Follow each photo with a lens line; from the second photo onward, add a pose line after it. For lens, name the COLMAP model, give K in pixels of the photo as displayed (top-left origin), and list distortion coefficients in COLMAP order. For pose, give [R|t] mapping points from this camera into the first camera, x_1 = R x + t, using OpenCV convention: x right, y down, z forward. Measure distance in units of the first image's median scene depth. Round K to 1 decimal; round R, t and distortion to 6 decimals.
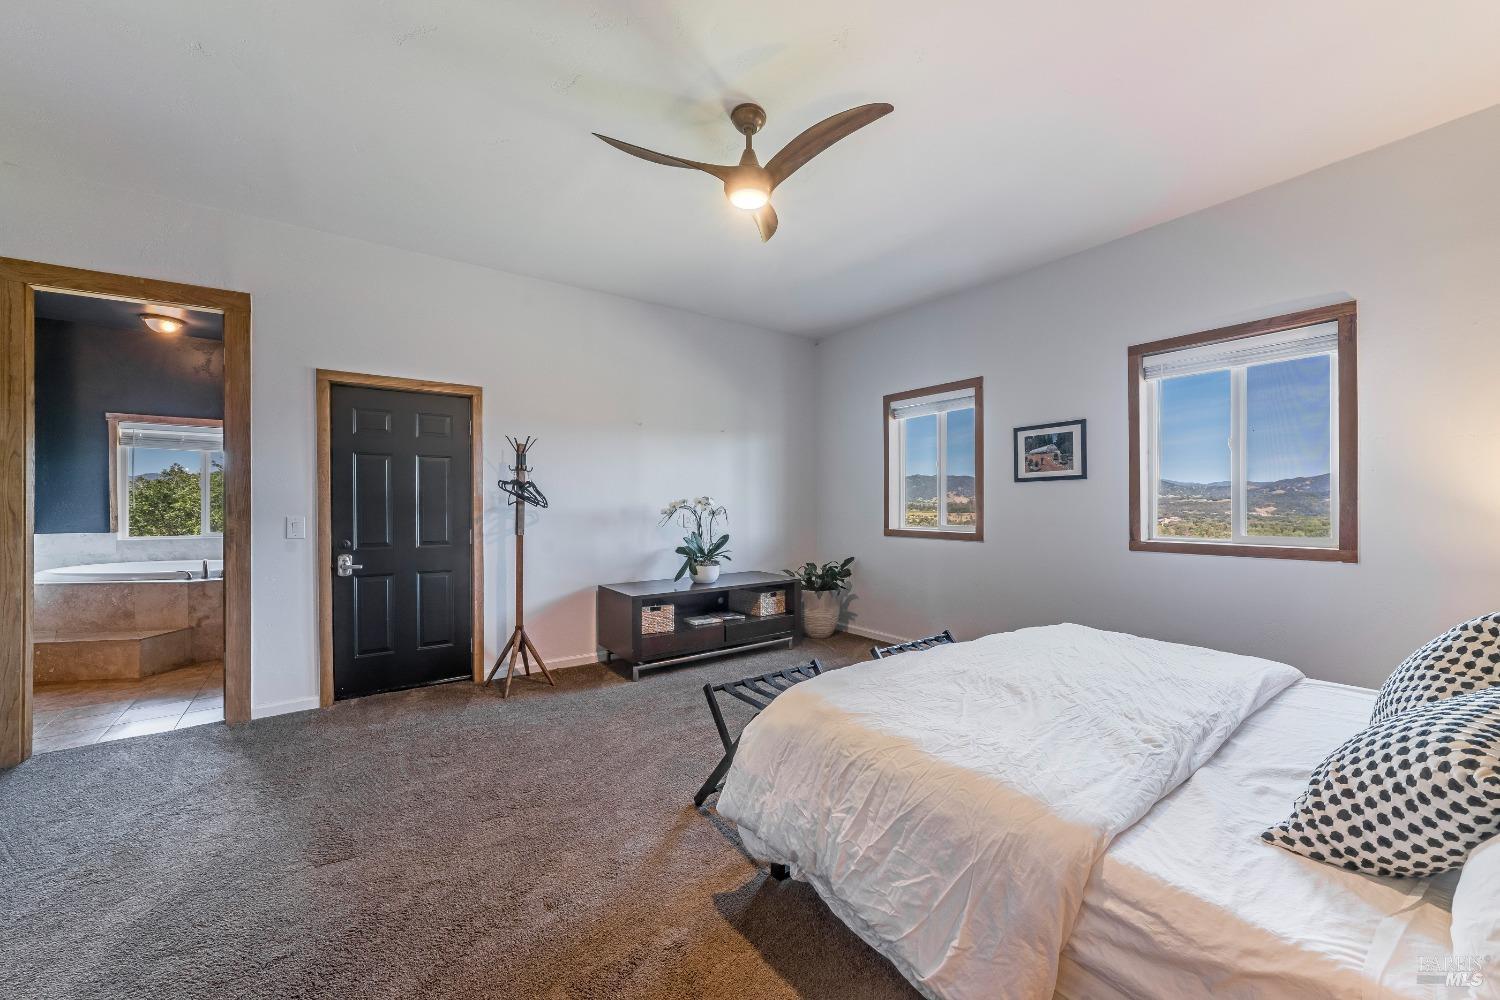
lens RADIAL K [[555.7, 0, 727.1], [0, 555.7, 506.8], [0, 0, 1]] dist [-0.011407, 0.001007]
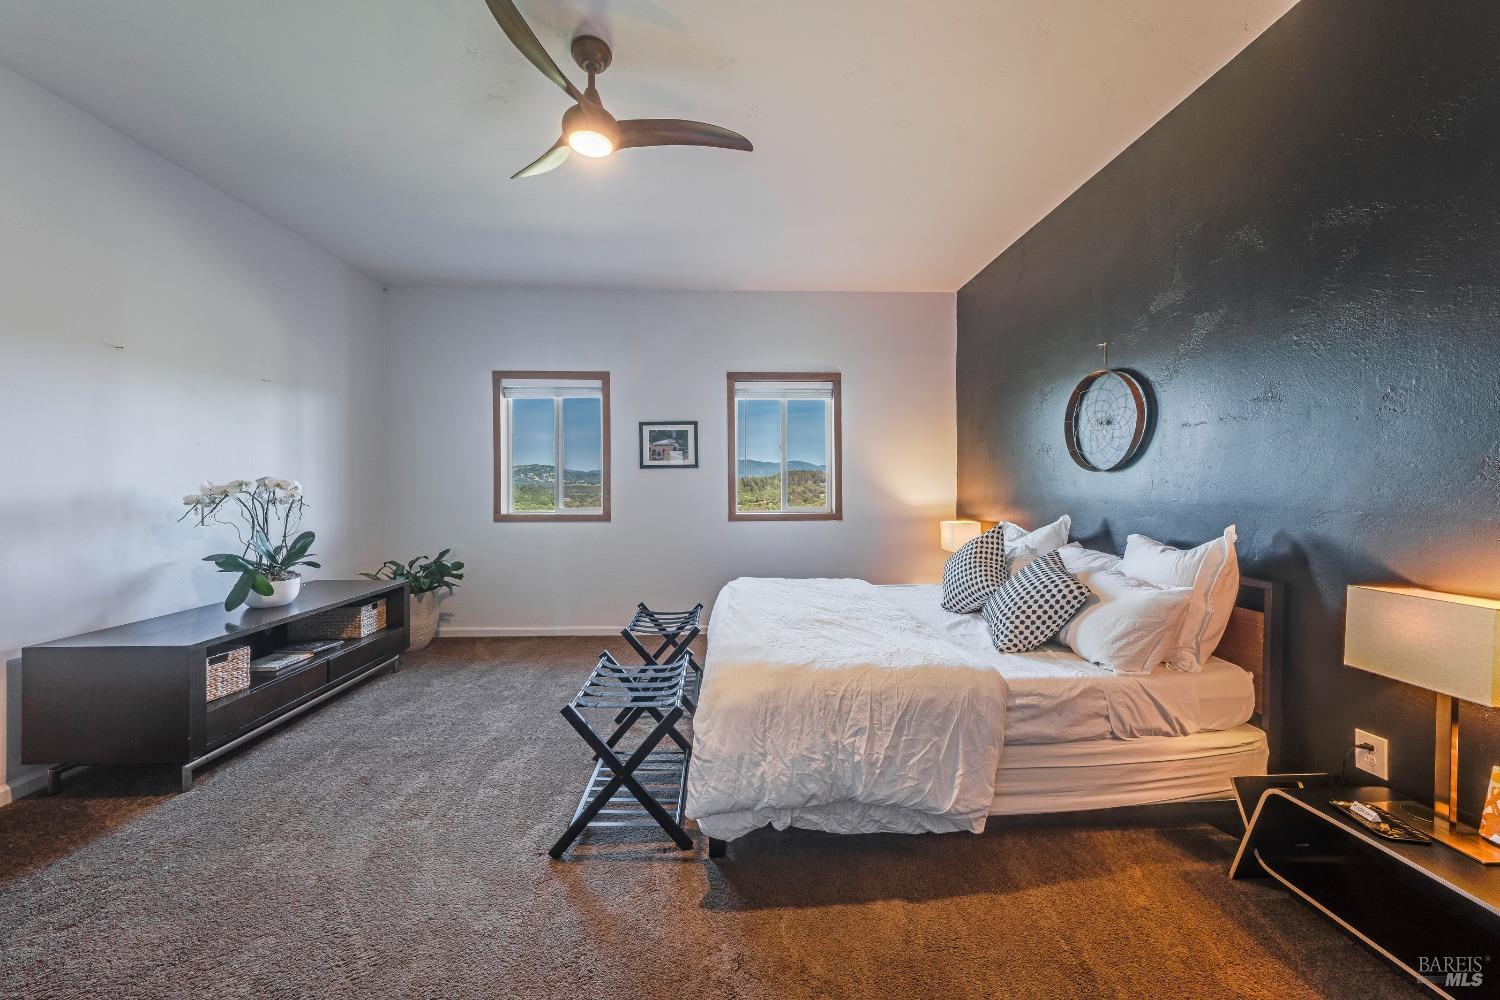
lens RADIAL K [[555.7, 0, 742.8], [0, 555.7, 487.1], [0, 0, 1]] dist [-0.011407, 0.001007]
pose [[0.534274, -0.000929, 0.845311, -0.353883], [0.006180, 0.999977, -0.002808, -0.000995], [-0.845289, 0.006724, 0.534268, 0.199143]]
